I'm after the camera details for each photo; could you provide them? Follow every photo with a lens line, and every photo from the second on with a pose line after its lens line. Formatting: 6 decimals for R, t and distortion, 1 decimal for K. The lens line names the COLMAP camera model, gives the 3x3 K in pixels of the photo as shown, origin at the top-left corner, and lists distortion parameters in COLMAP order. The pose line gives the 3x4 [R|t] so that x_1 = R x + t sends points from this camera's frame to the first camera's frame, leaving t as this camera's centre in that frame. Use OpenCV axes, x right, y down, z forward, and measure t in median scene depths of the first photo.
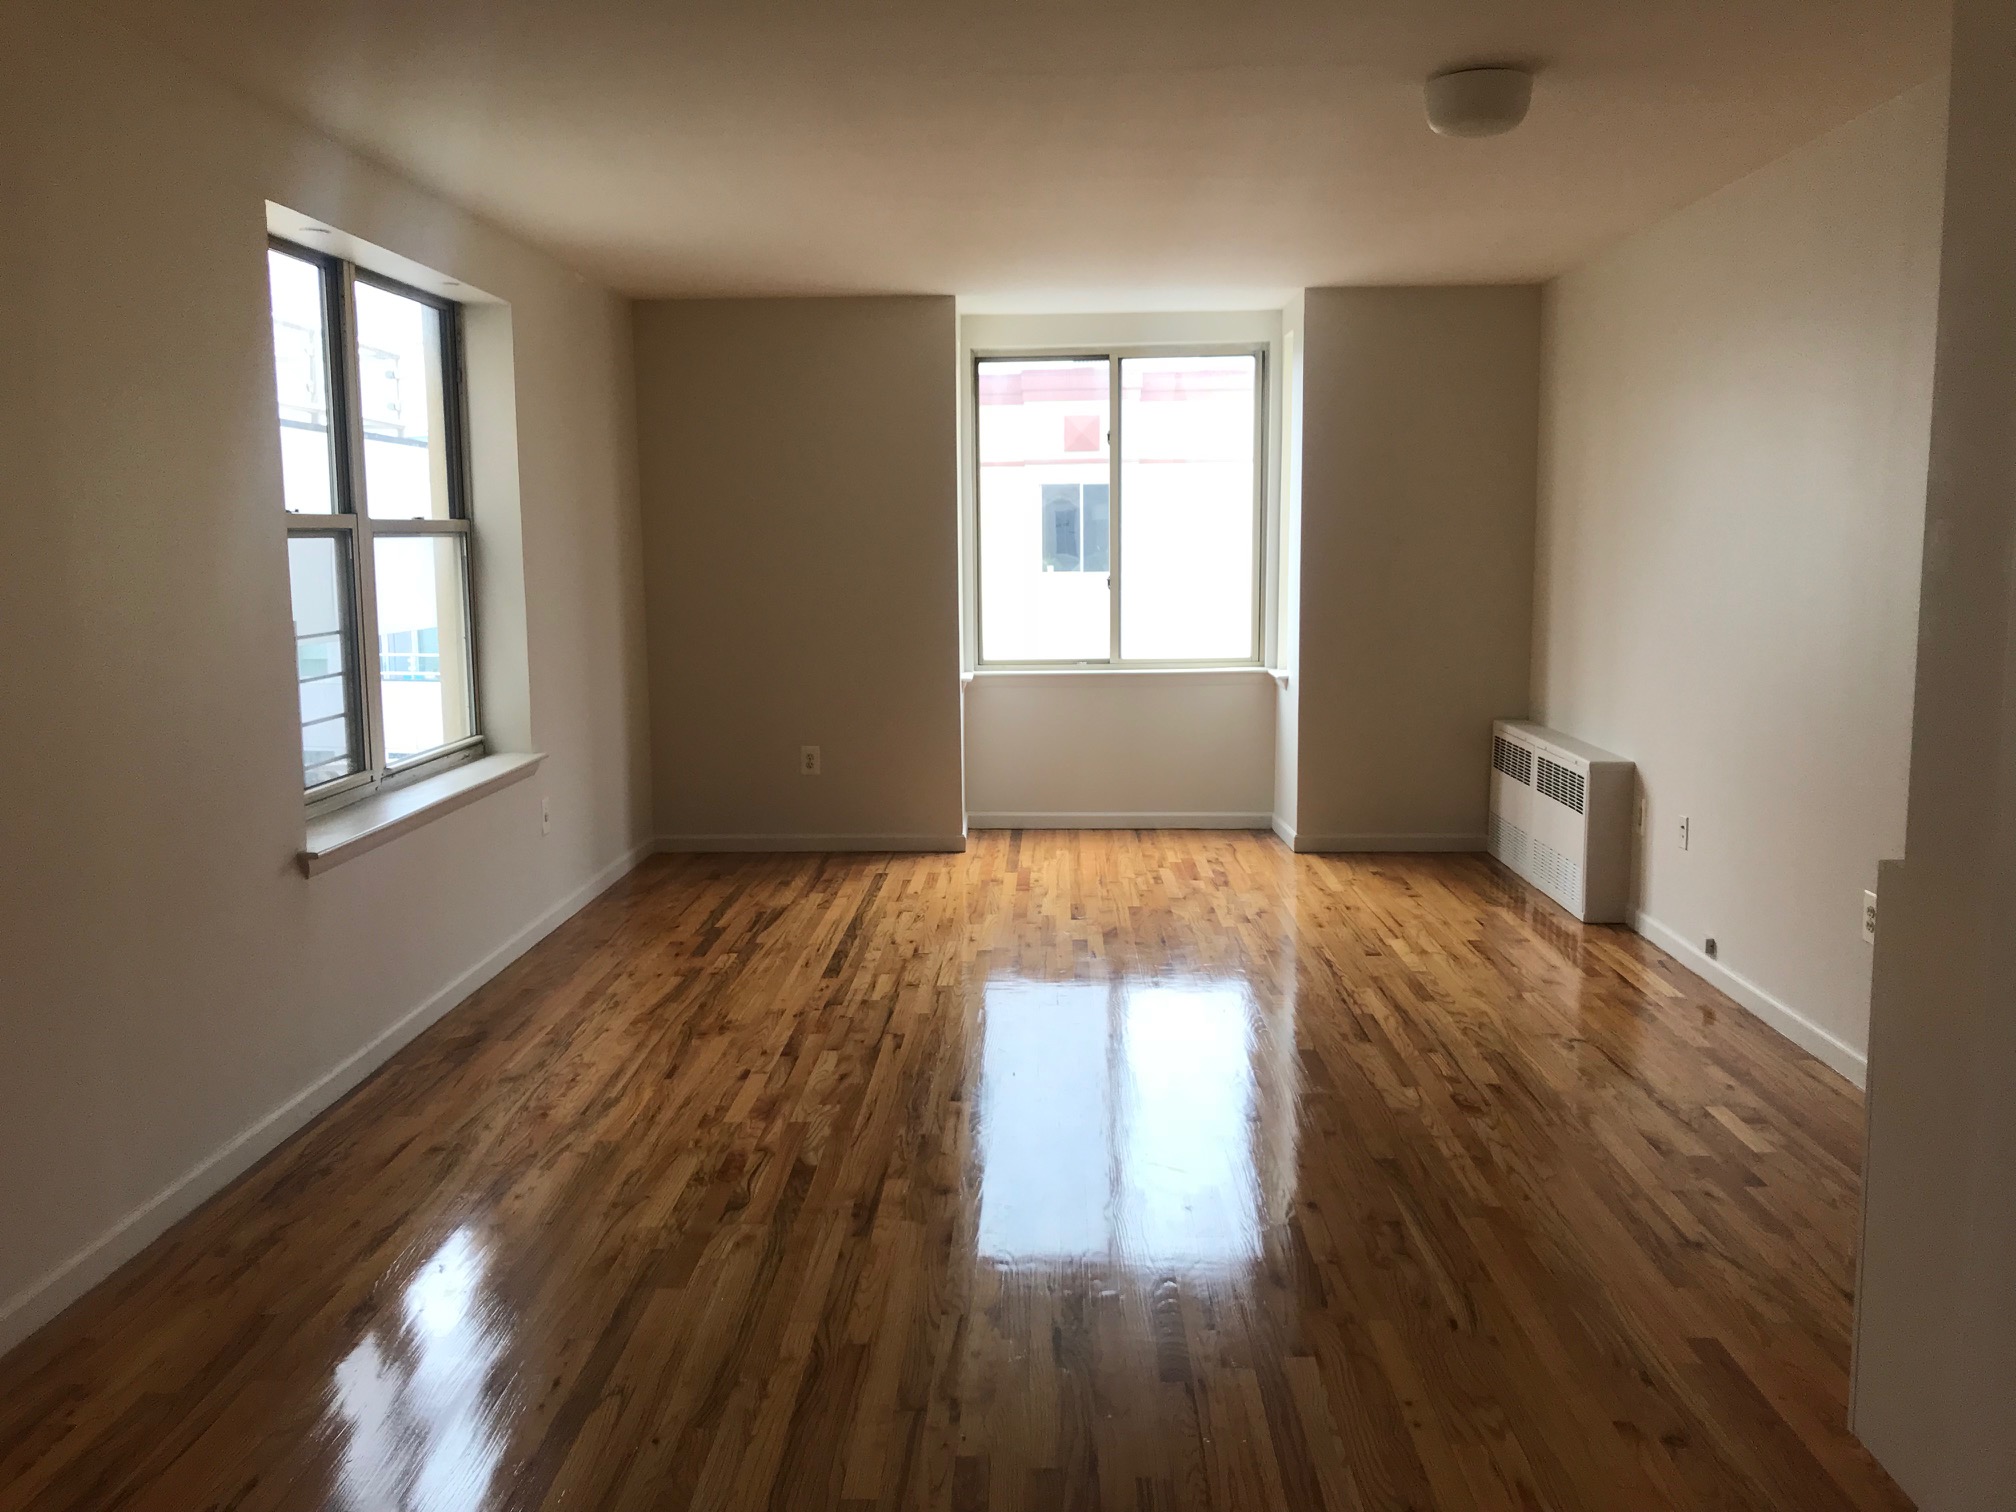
lens RADIAL K [[1646.1, 0, 1008.0], [0, 1646.1, 756.0], [0, 0, 1]] dist [-0.017753, -0.004988]
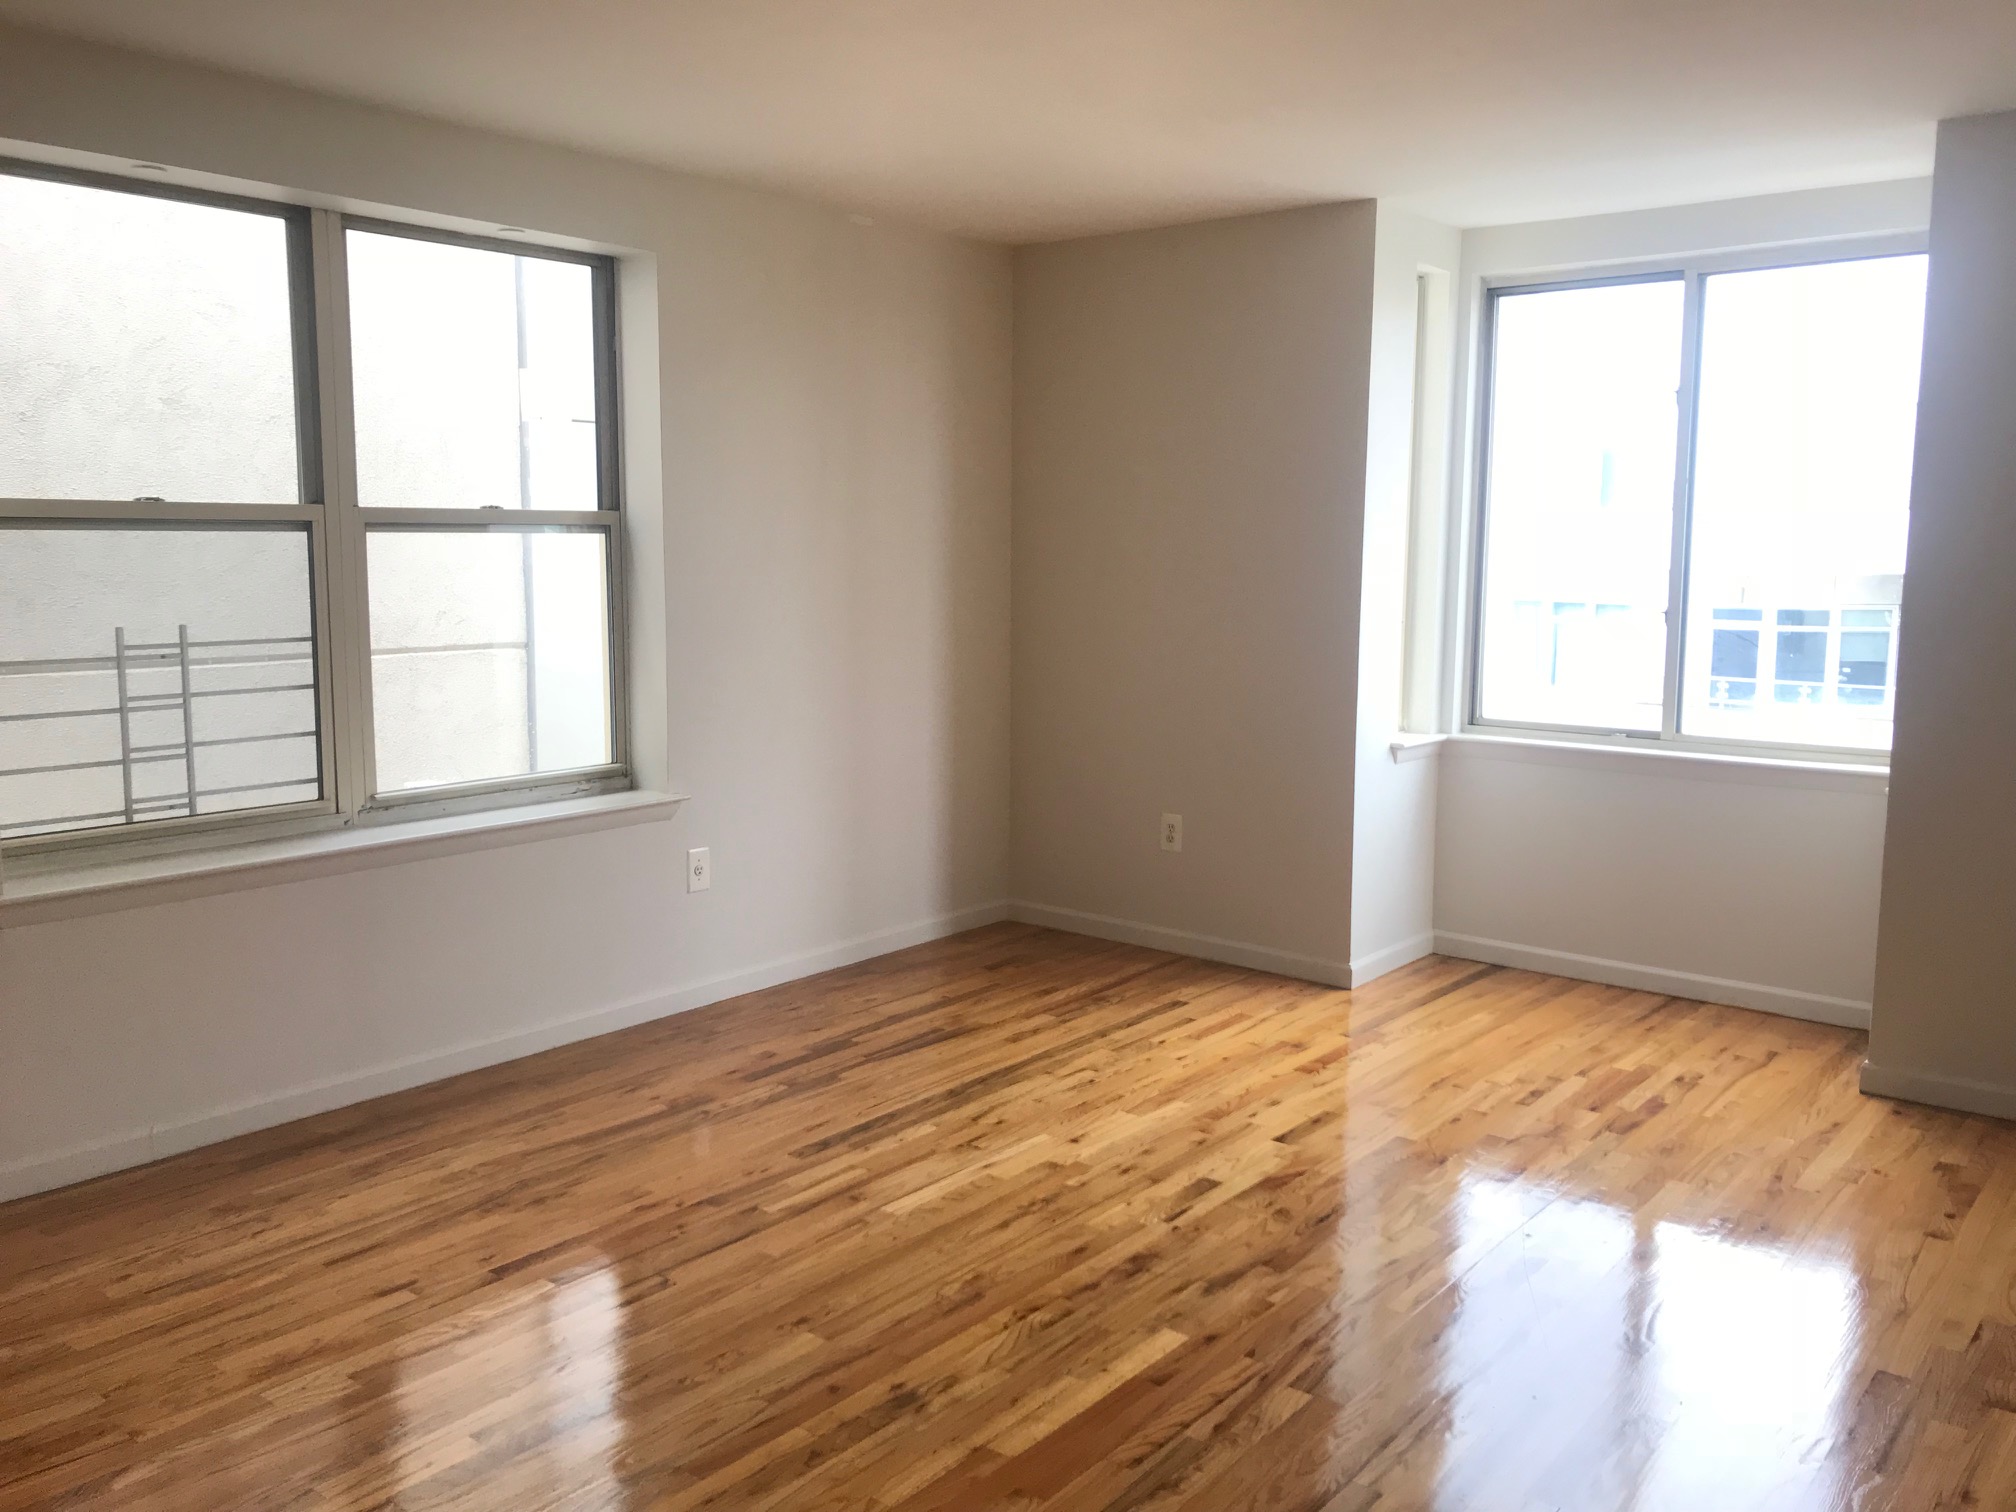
lens RADIAL K [[1646.1, 0, 1008.0], [0, 1646.1, 756.0], [0, 0, 1]] dist [-0.017753, -0.004988]
pose [[0.797867, 0.097669, -0.594868, 0.361547], [-0.095515, 0.994805, 0.035224, -0.069986], [0.595218, 0.028715, 0.803051, 0.459194]]
